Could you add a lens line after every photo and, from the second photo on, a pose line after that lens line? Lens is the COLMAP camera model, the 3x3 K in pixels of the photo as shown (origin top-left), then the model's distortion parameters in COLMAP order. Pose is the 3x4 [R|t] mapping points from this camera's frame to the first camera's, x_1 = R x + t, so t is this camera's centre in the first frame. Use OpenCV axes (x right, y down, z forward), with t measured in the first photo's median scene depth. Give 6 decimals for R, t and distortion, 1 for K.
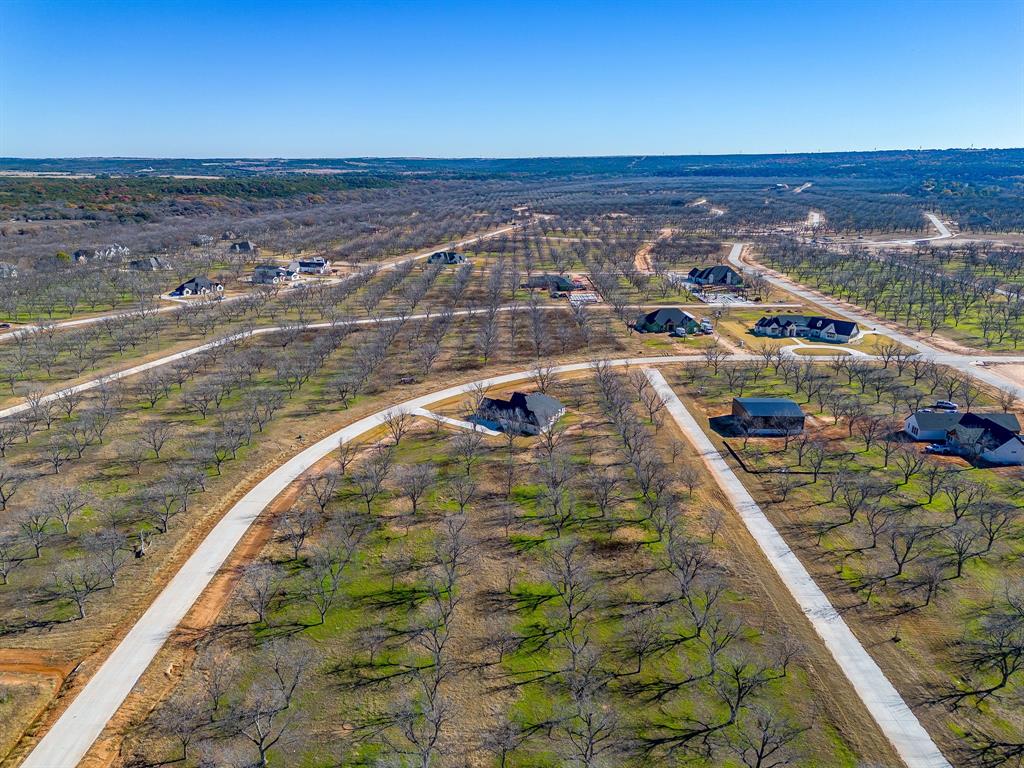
lens RADIAL K [[744.4, 0, 463.7], [0, 744.4, 385.6], [0, 0, 1]] dist [0.067013, -0.040872]
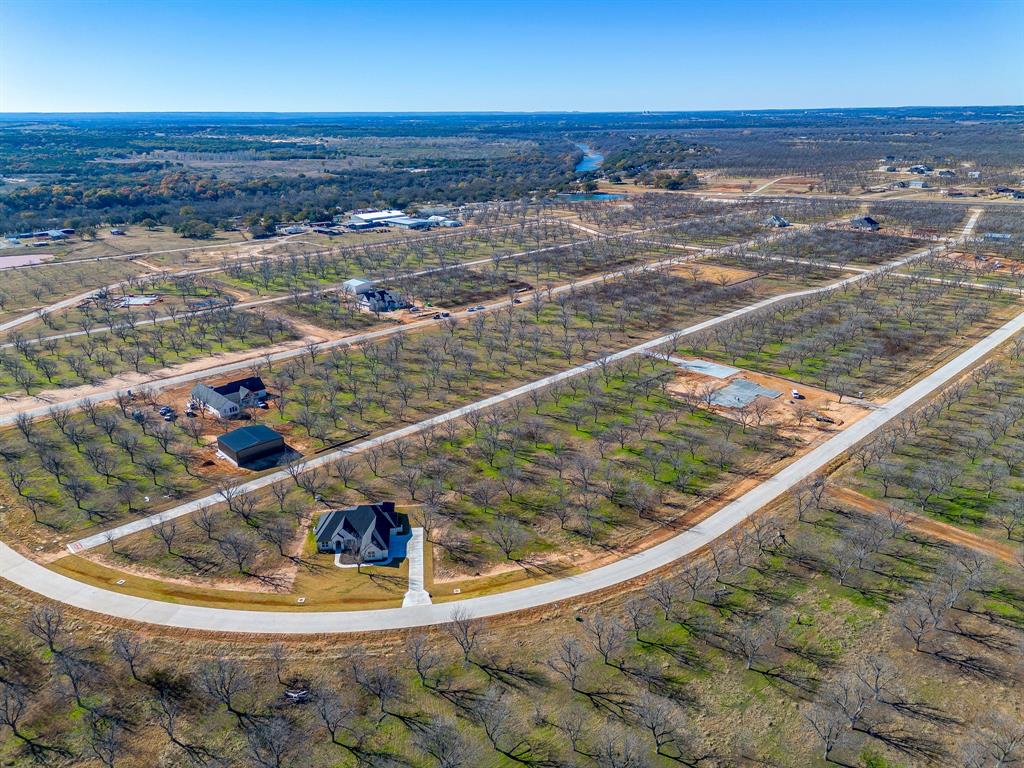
lens RADIAL K [[740.0, 0, 517.8], [0, 740.0, 382.3], [0, 0, 1]] dist [0.066106, -0.059613]
pose [[-0.732122, -0.220231, 0.644589, -0.790612], [0.209905, 0.827303, 0.521066, -0.708342], [-0.648026, 0.516786, -0.559460, 1.708817]]
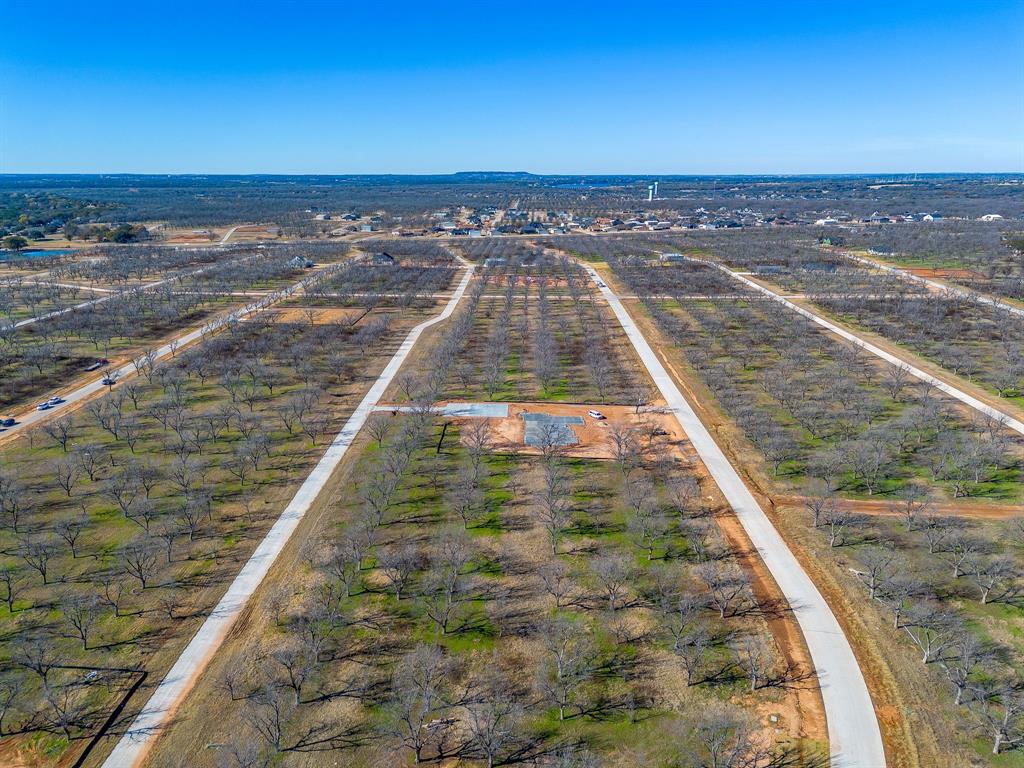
lens RADIAL K [[736.8, 0, 477.9], [0, 736.8, 382.8], [0, 0, 1]] dist [0.064791, -0.059074]
pose [[-0.999934, 0.006349, 0.009621, 0.078965], [0.010522, 0.843664, 0.536768, -0.508530], [-0.004709, 0.536834, -0.843675, 1.565491]]
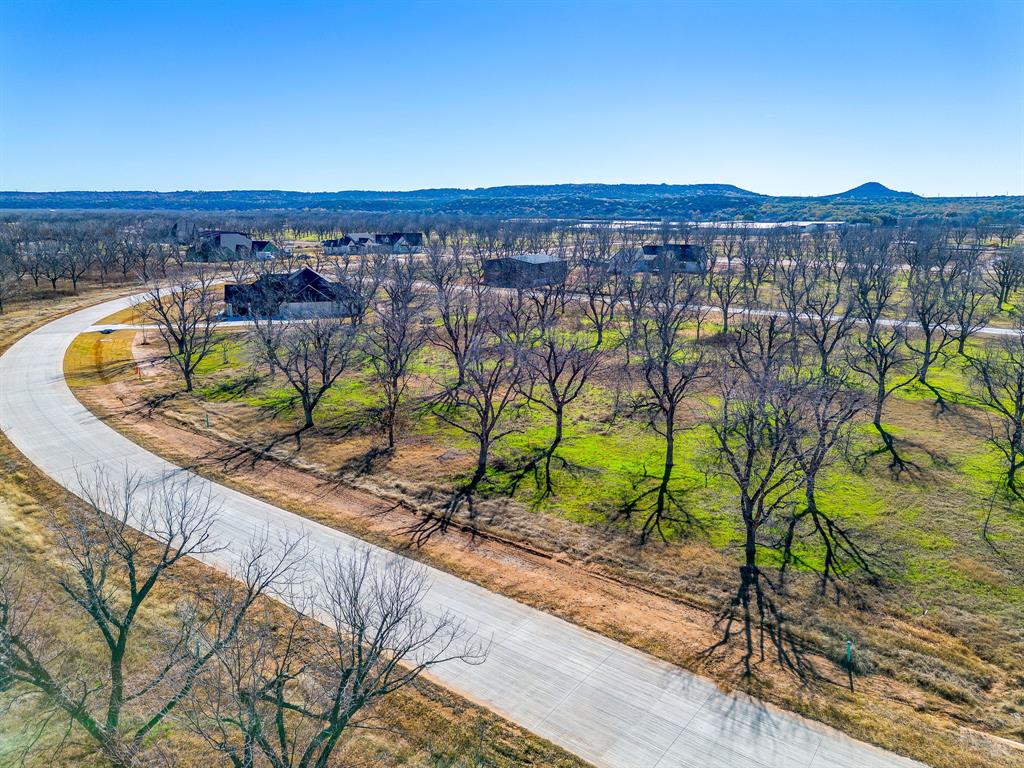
lens RADIAL K [[740.0, 0, 517.8], [0, 740.0, 382.3], [0, 0, 1]] dist [0.066106, -0.059613]
pose [[0.567524, -0.169201, 0.805784, -0.447095], [0.228968, 0.972486, 0.042941, 0.154248], [-0.790880, 0.160129, 0.590651, 0.663900]]
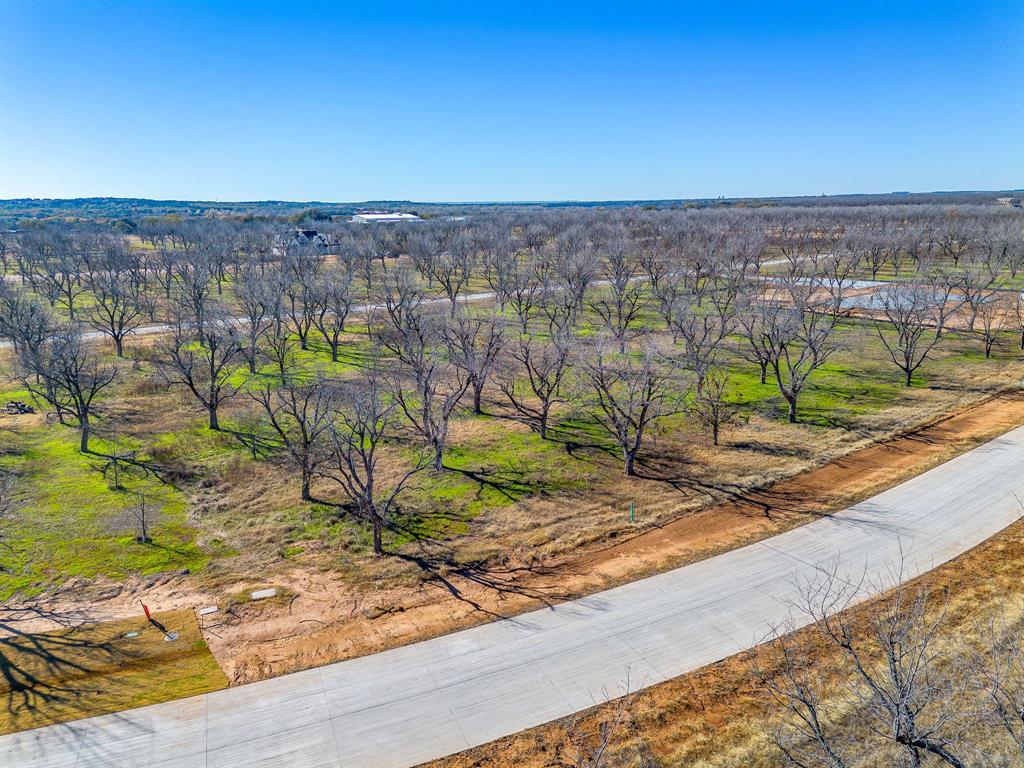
lens RADIAL K [[737.0, 0, 513.3], [0, 737.0, 355.1], [0, 0, 1]] dist [0.075797, -0.064102]
pose [[-0.654582, -0.120453, 0.746334, -0.392206], [0.245077, 0.900100, 0.360218, -0.008719], [-0.715164, 0.418701, -0.559669, 1.195082]]
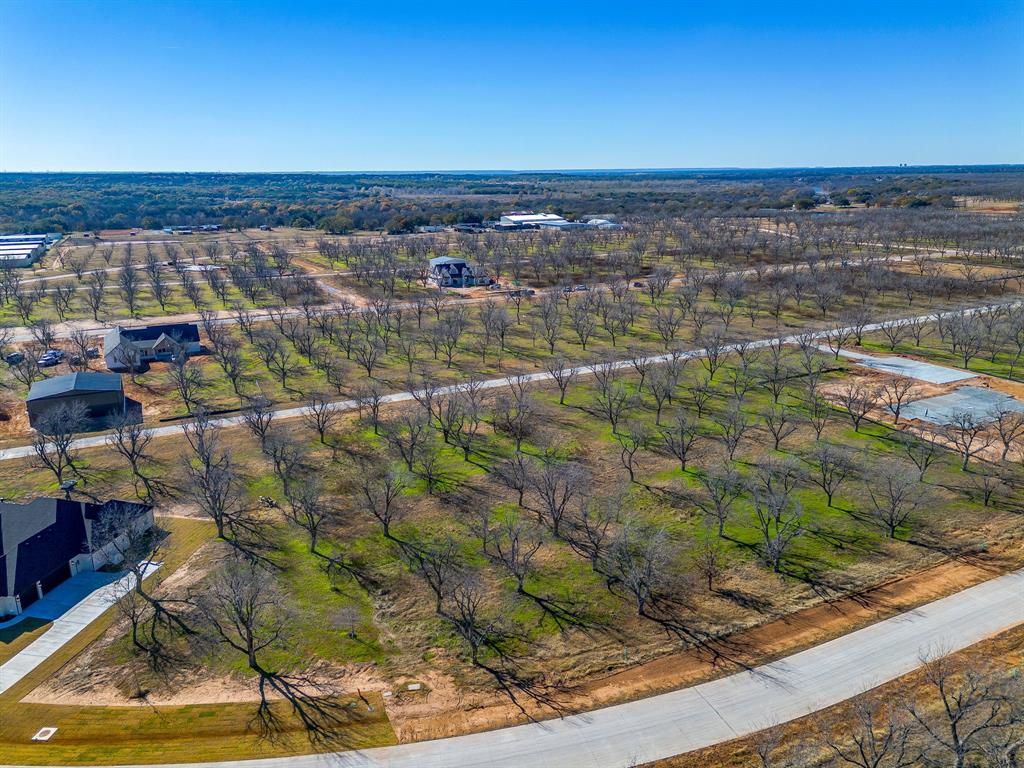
lens RADIAL K [[740.0, 0, 517.8], [0, 740.0, 382.3], [0, 0, 1]] dist [0.066106, -0.059613]
pose [[-0.497213, -0.214029, 0.840816, -0.541016], [0.268198, 0.883720, 0.383548, -0.188262], [-0.825136, 0.416210, -0.381995, 1.195607]]
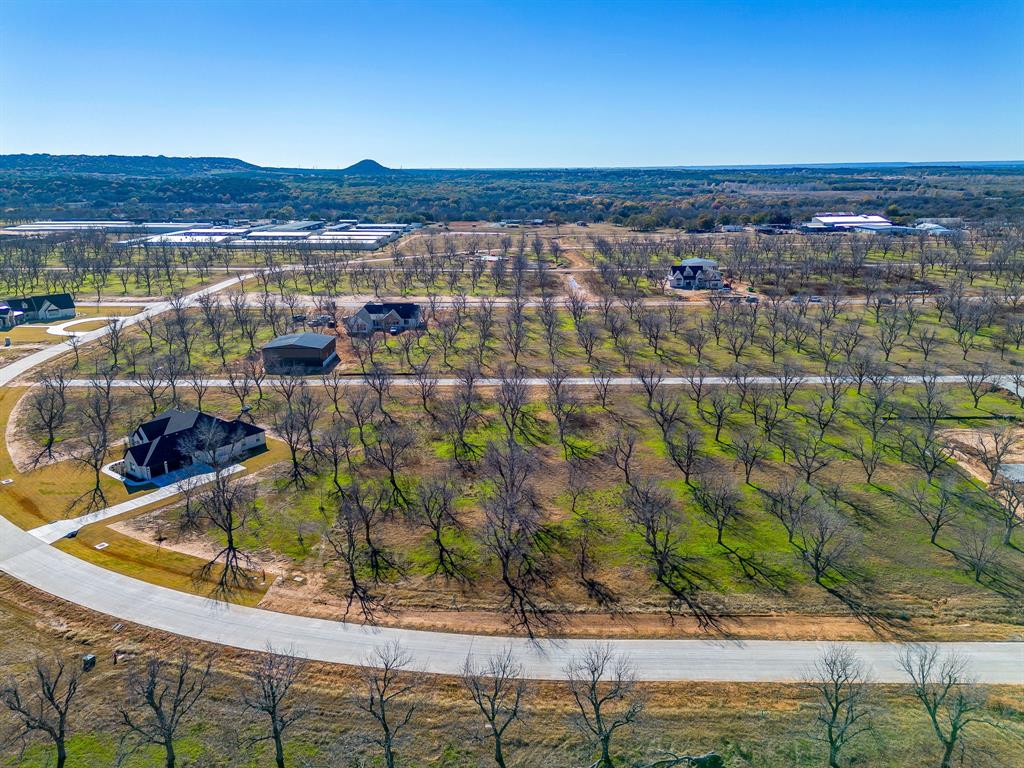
lens RADIAL K [[740.0, 0, 517.8], [0, 740.0, 382.3], [0, 0, 1]] dist [0.066106, -0.059613]
pose [[-0.039819, -0.257216, 0.965533, -0.719845], [0.297726, 0.919354, 0.257192, -0.124092], [-0.953820, 0.297706, 0.039972, 0.917826]]
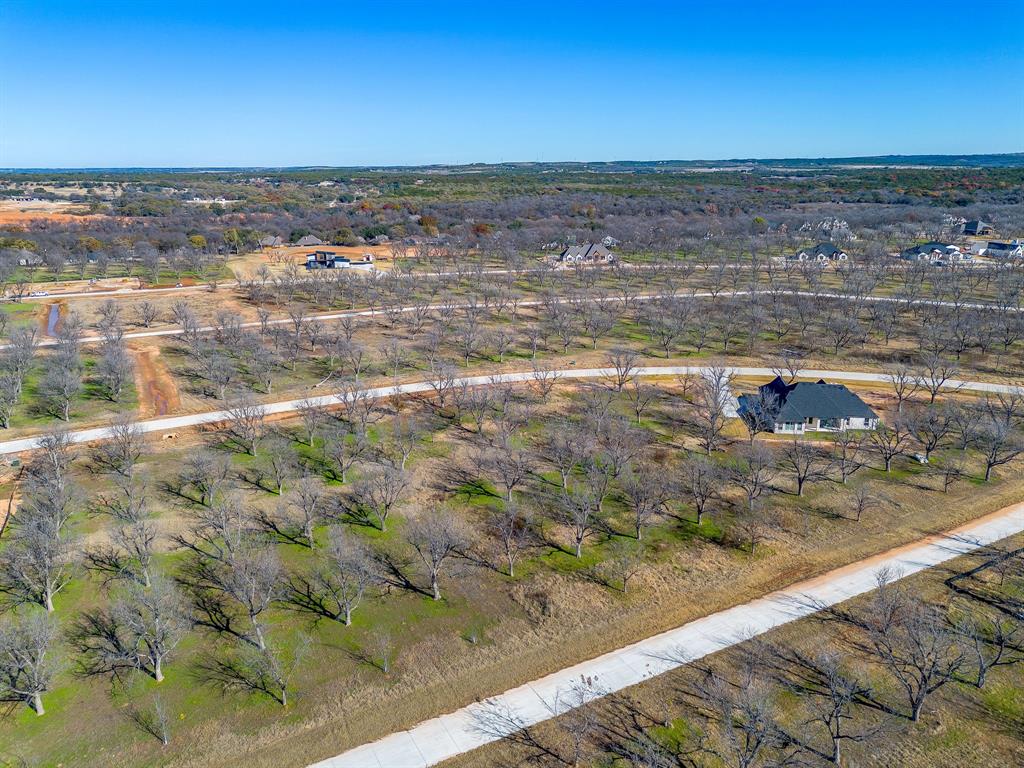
lens RADIAL K [[760.1, 0, 516.3], [0, 760.1, 385.6], [0, 0, 1]] dist [0.075207, -0.062810]
pose [[0.529324, 0.234919, -0.815248, 0.675169], [-0.238509, 0.963353, 0.122738, -0.006278], [0.814205, 0.129476, 0.565956, 0.504796]]
